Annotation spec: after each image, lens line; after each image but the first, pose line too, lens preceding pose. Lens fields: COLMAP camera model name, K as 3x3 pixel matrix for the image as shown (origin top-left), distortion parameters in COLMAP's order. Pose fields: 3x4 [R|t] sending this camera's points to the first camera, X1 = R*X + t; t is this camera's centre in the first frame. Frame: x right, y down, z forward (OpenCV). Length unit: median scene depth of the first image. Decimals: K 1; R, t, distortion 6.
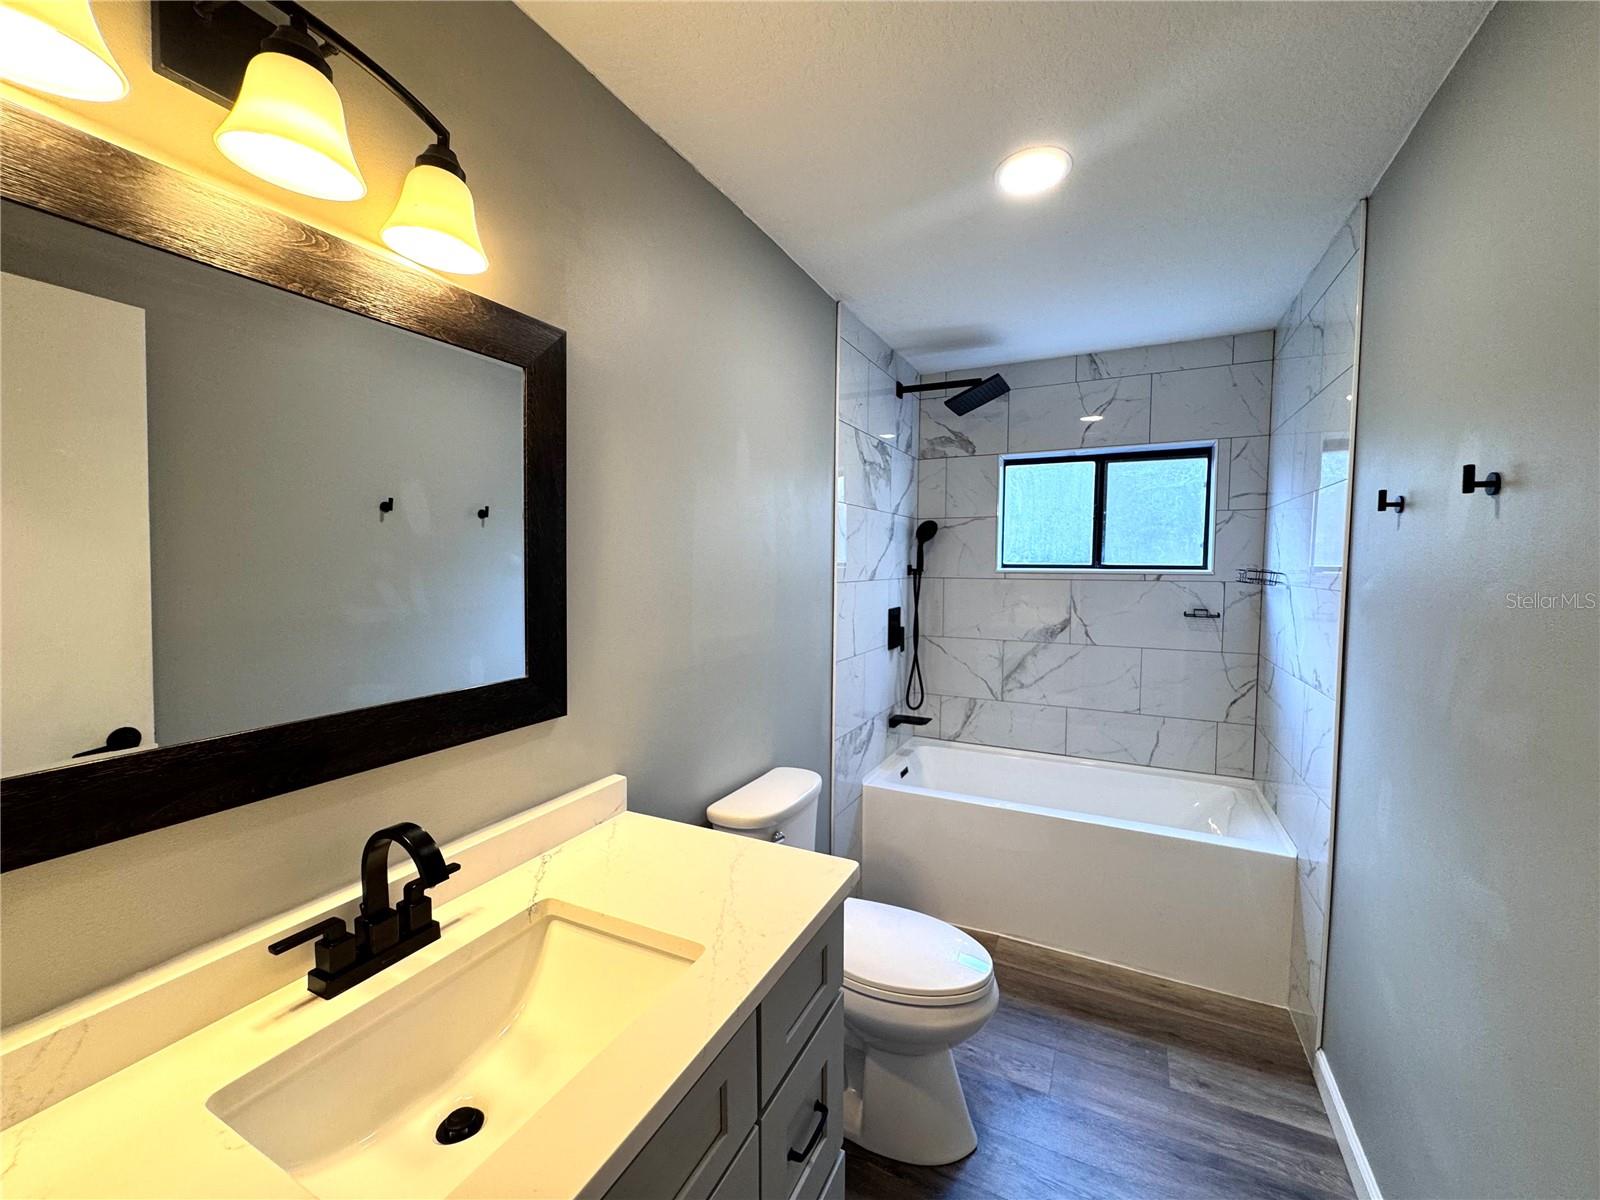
lens RADIAL K [[637.2, 0, 801.9], [0, 637.2, 599.5], [0, 0, 1]] dist [-0.002967, -0.000061]
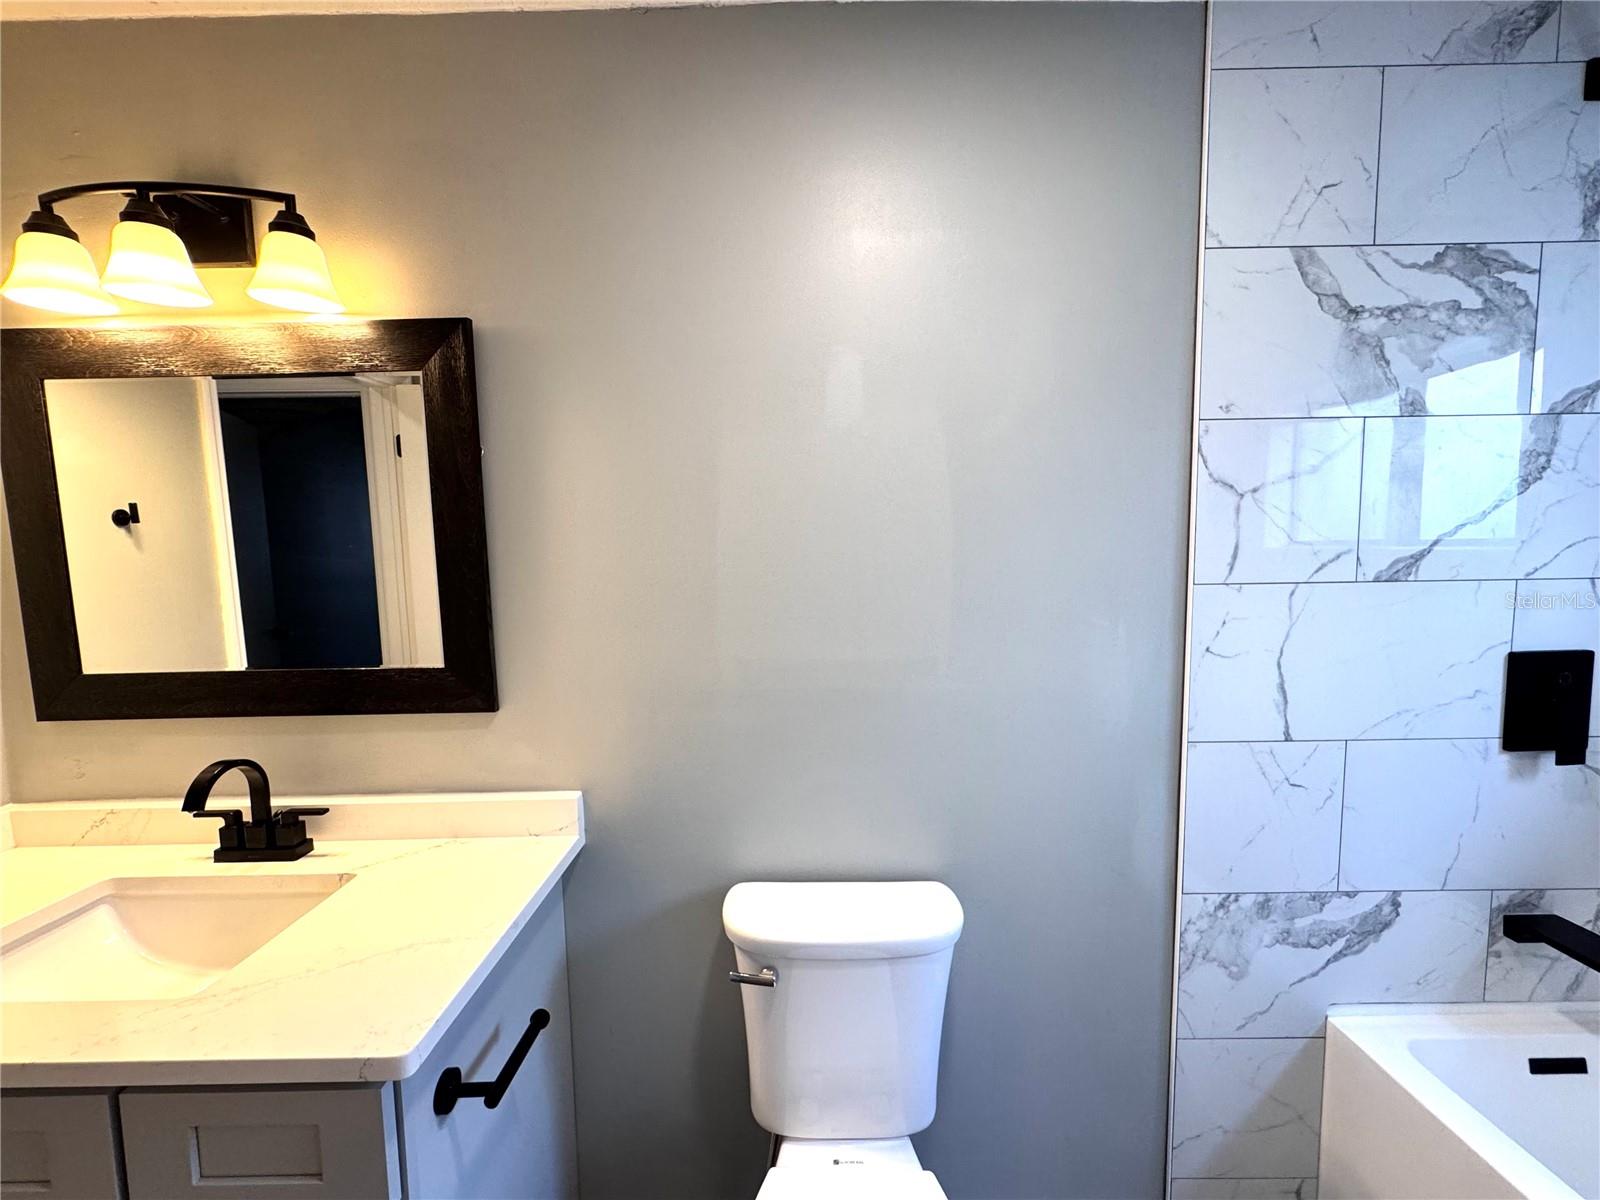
lens RADIAL K [[637.2, 0, 801.9], [0, 637.2, 599.5], [0, 0, 1]] dist [-0.002967, -0.000061]
pose [[0.443564, 0.060431, -0.894203, 0.355644], [-0.034152, 0.998139, 0.050514, -0.029439], [0.895592, 0.008132, 0.444802, 0.492442]]
